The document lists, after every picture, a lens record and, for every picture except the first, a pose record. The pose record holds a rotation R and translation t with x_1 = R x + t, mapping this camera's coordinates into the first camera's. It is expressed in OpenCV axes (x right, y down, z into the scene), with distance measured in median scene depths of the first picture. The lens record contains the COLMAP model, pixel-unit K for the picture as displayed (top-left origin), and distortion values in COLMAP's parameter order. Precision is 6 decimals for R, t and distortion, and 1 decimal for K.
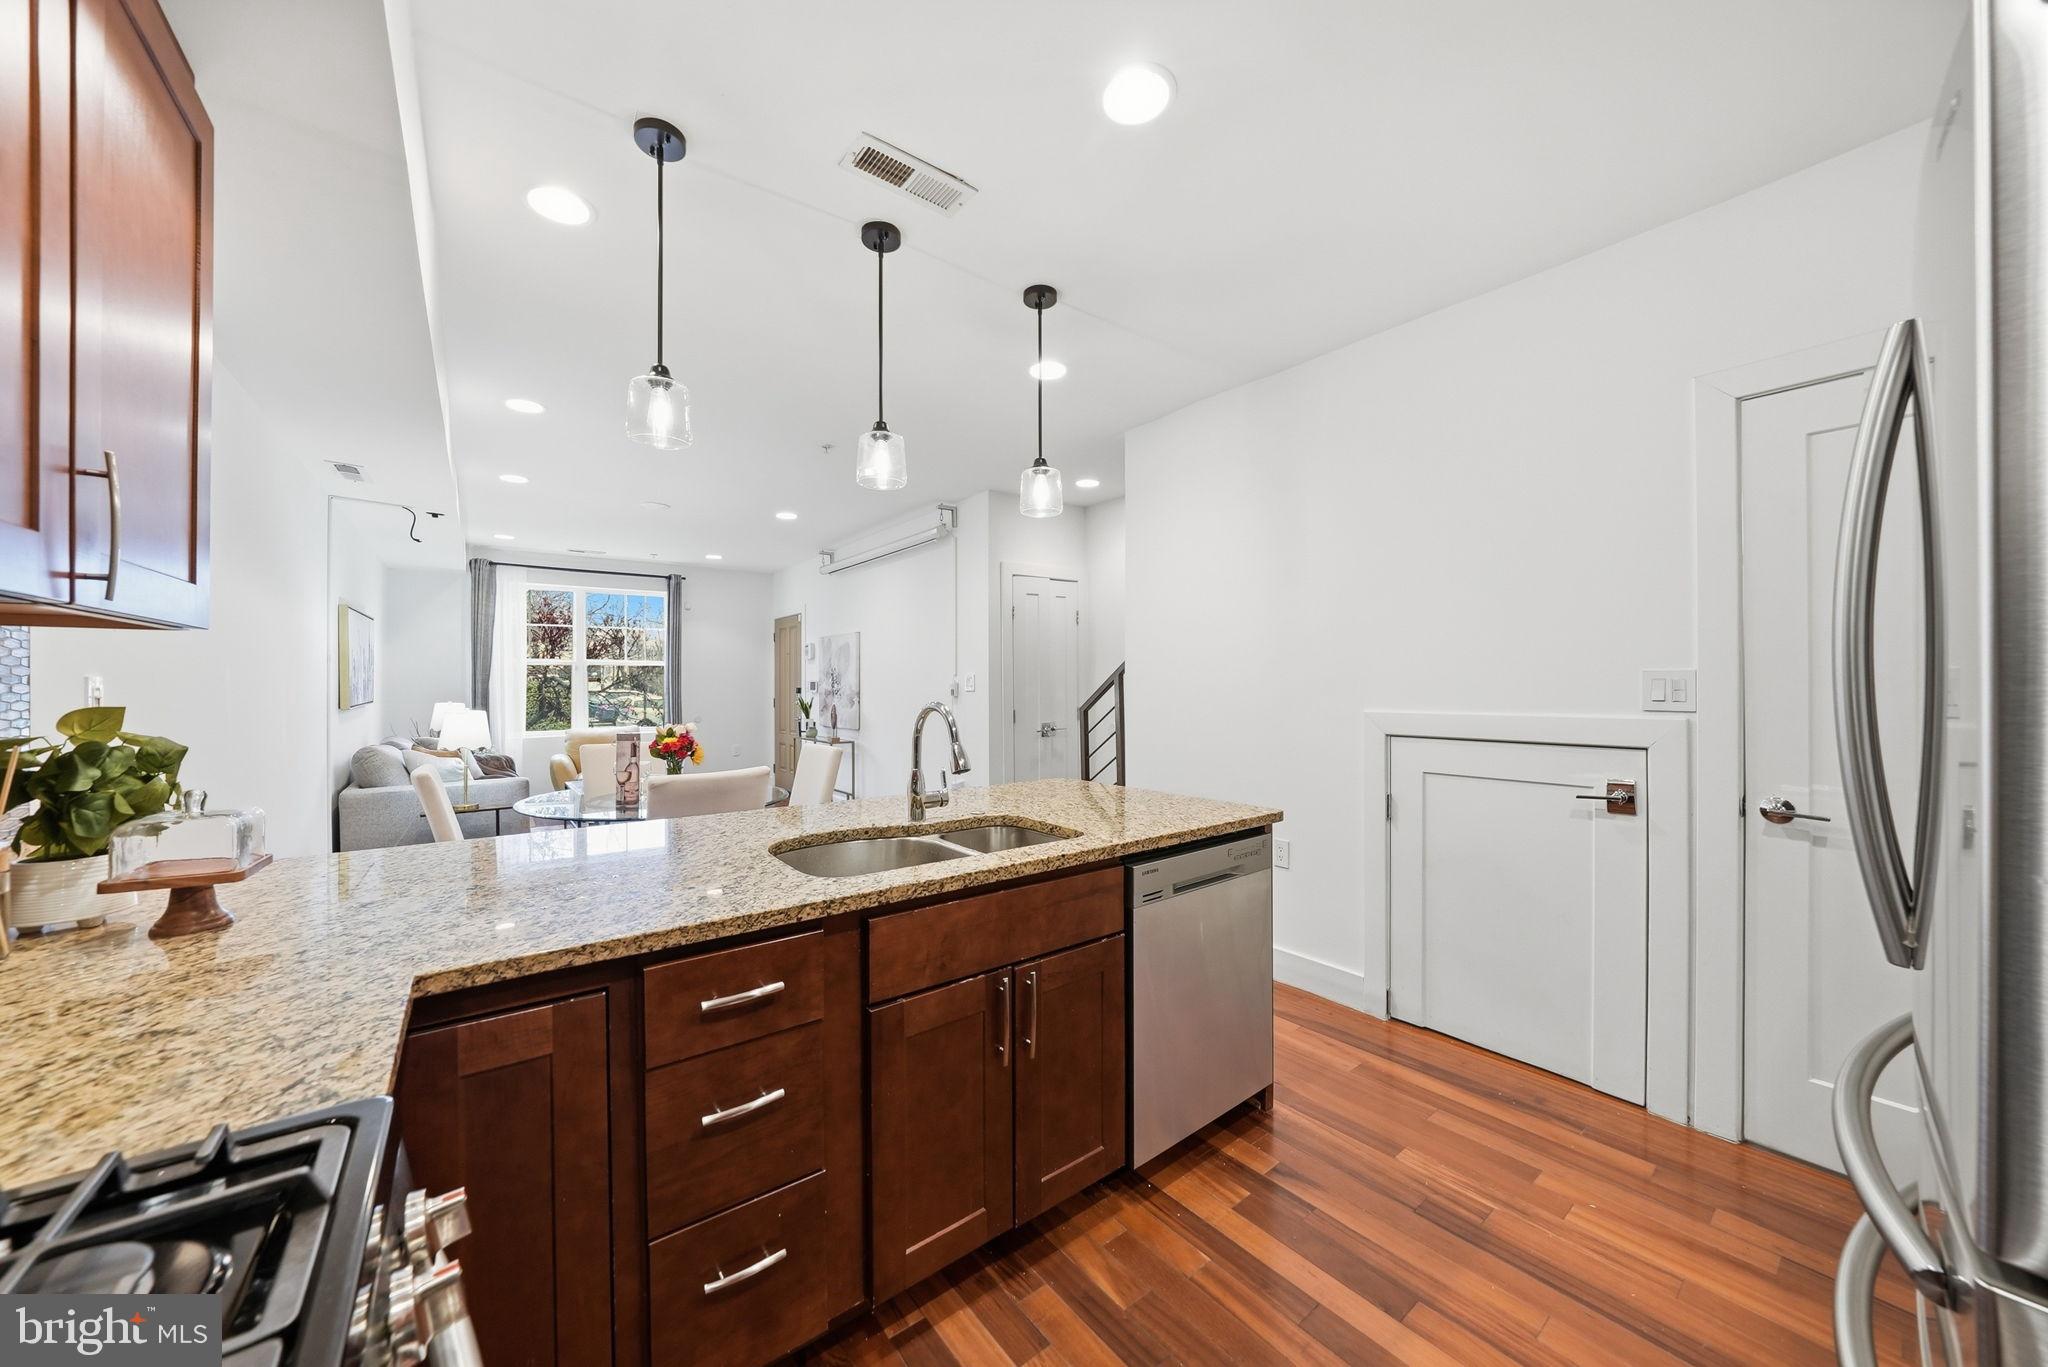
lens RADIAL K [[704.4, 0, 1020.4], [0, 704.4, 680.7], [0, 0, 1]] dist [-0.024963, -0.000156]
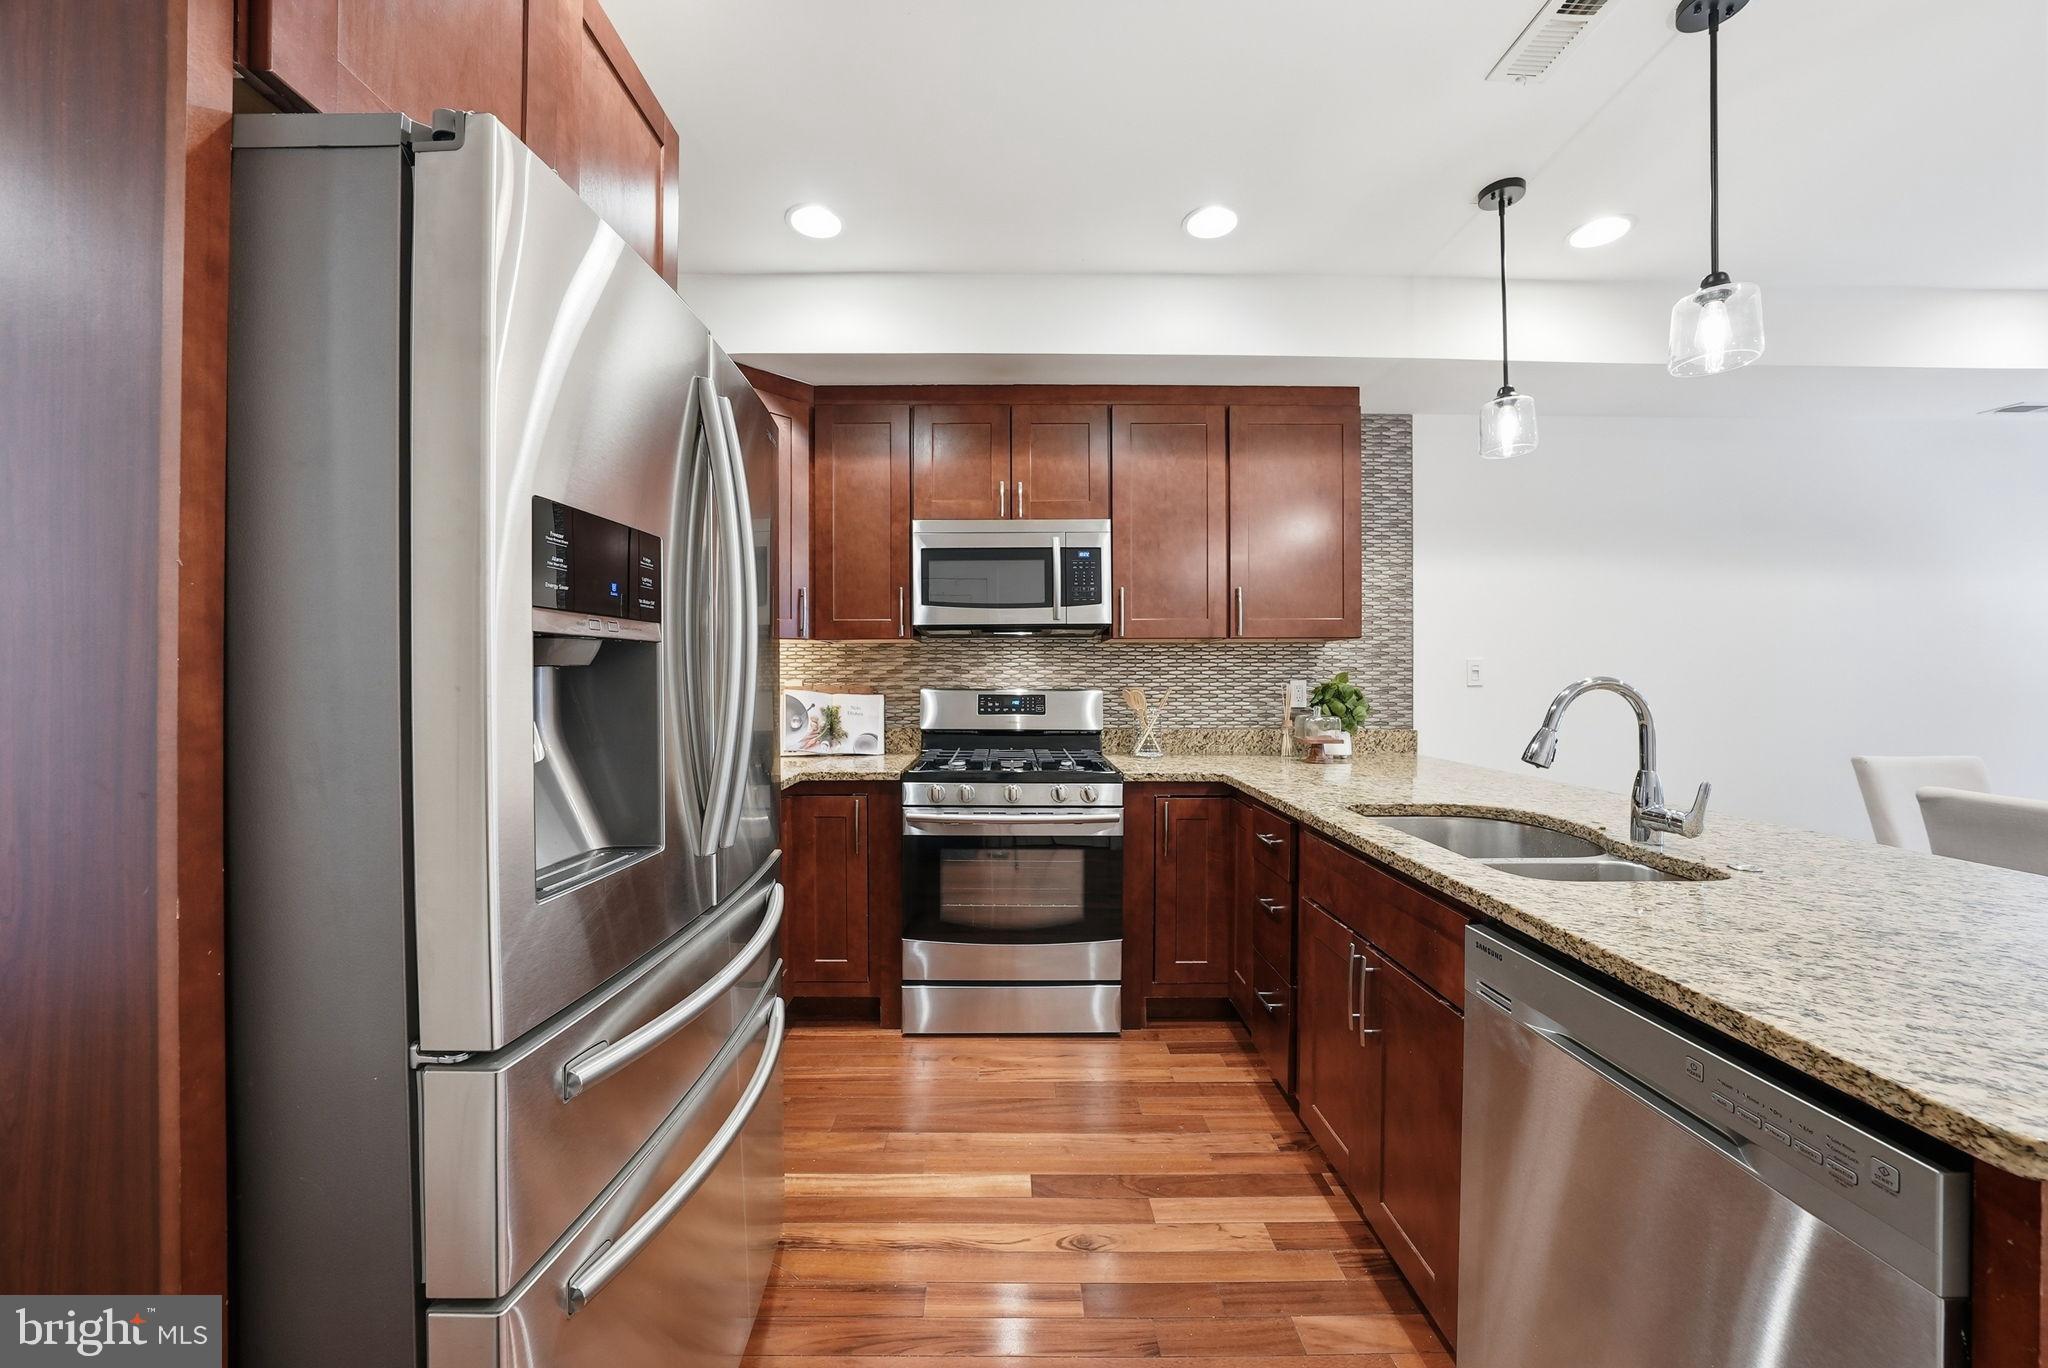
lens RADIAL K [[722.9, 0, 1025.3], [0, 722.9, 680.5], [0, 0, 1]] dist [-0.022599, 0.002929]
pose [[-0.582852, 0.009033, -0.812528, 0.810301], [0.006739, 0.999958, 0.006282, 0.023907], [0.812550, -0.001814, -0.582888, 0.901619]]
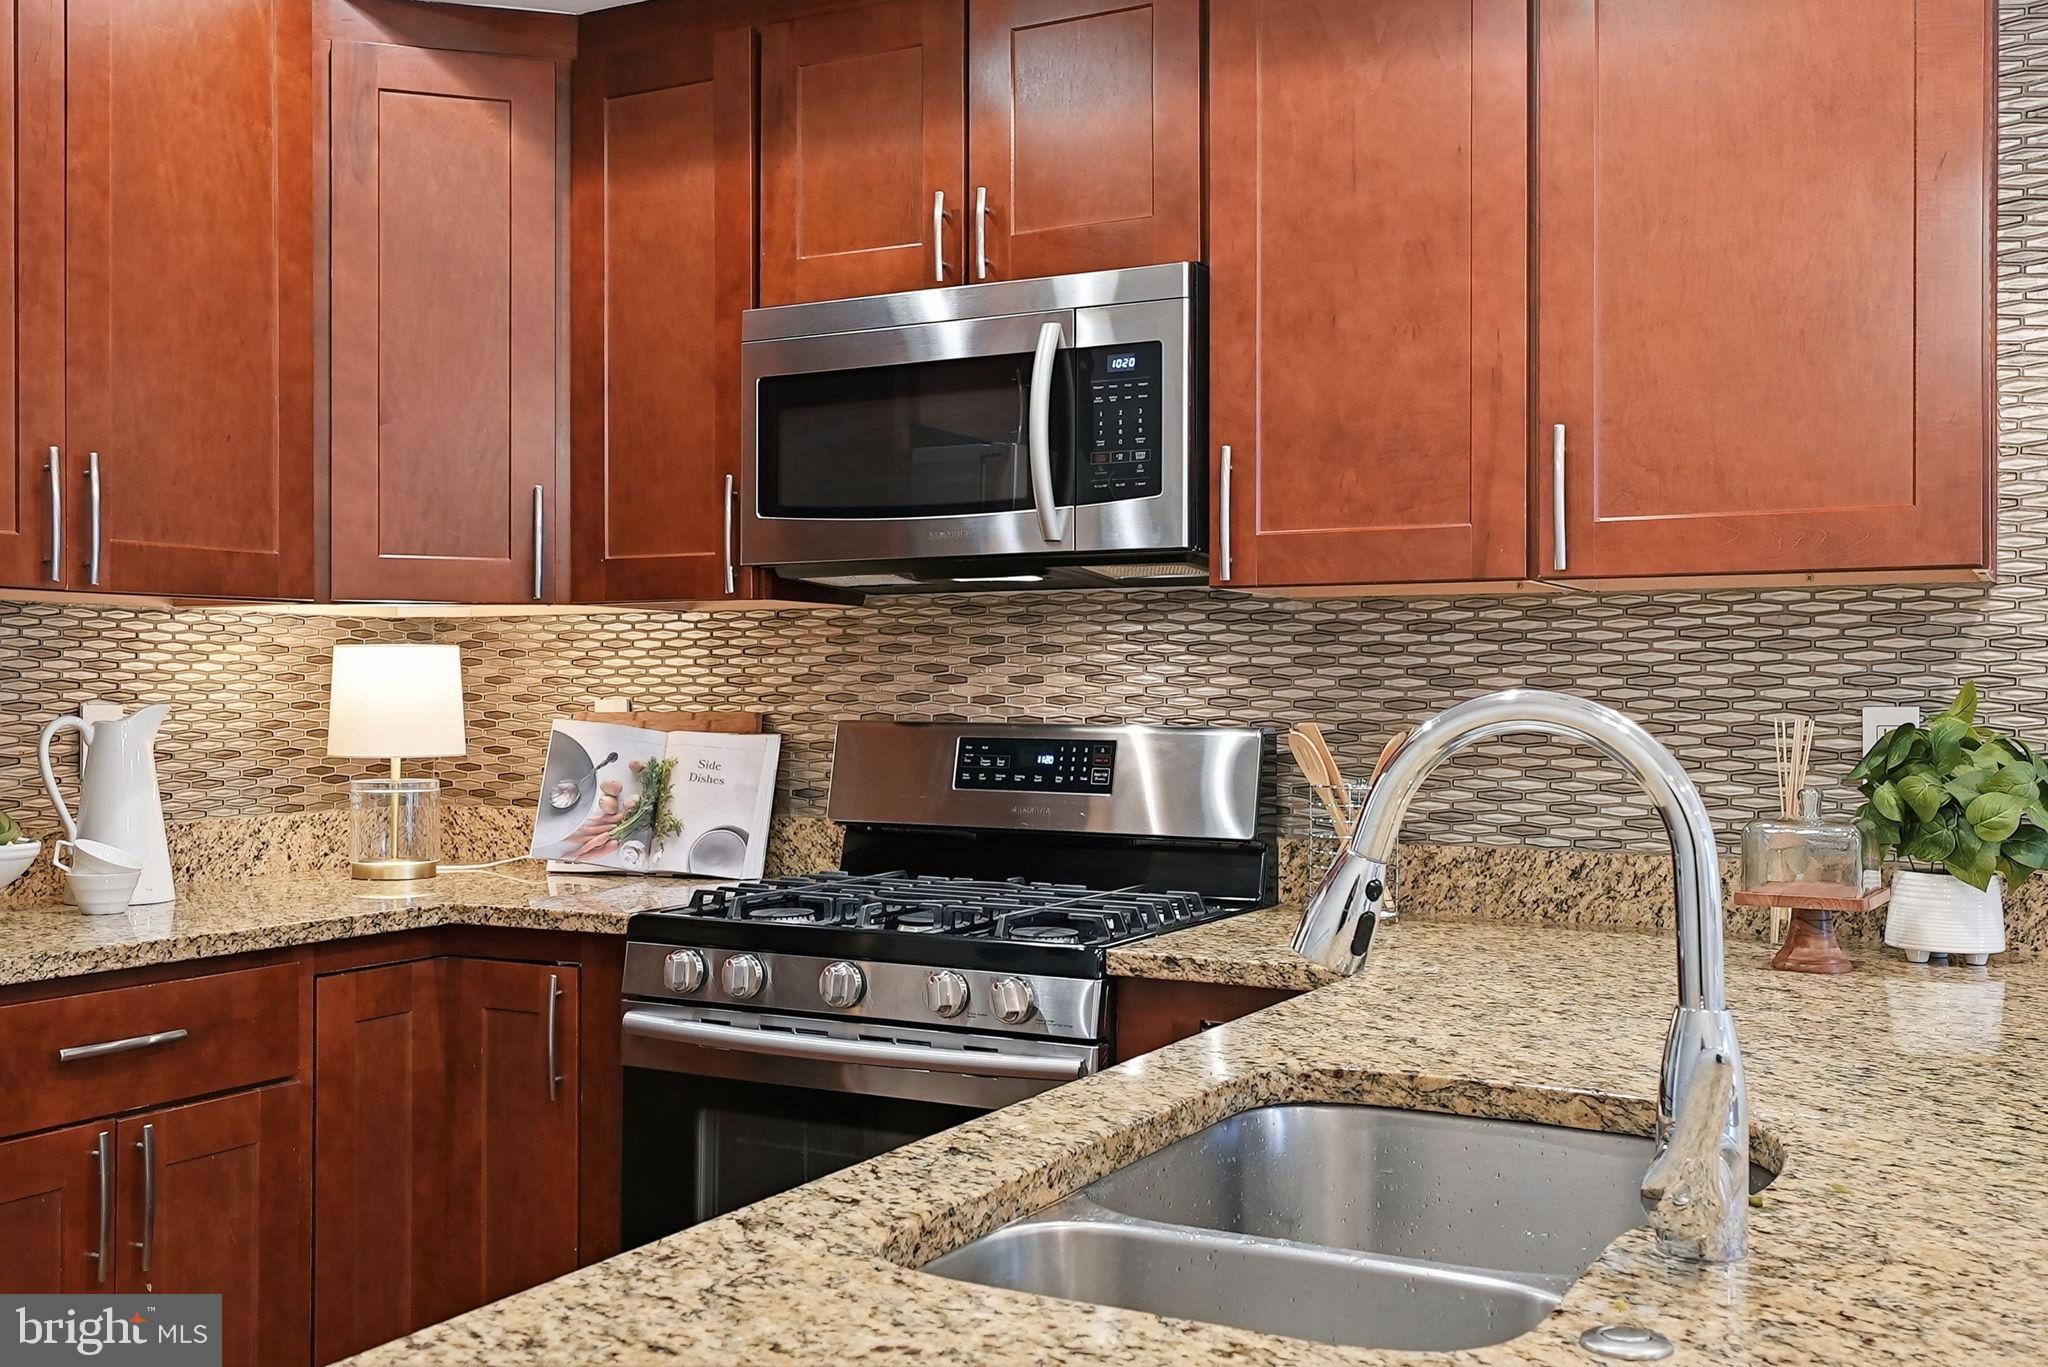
lens RADIAL K [[2044.0, 0, 1038.6], [0, 2044.0, 694.1], [0, 0, 1]] dist [0.002994, 0.000000]
pose [[-0.901487, 0.001798, -0.432801, 0.302957], [0.002449, 0.999997, -0.000947, 0.028772], [0.432798, -0.001914, -0.901489, 1.468419]]
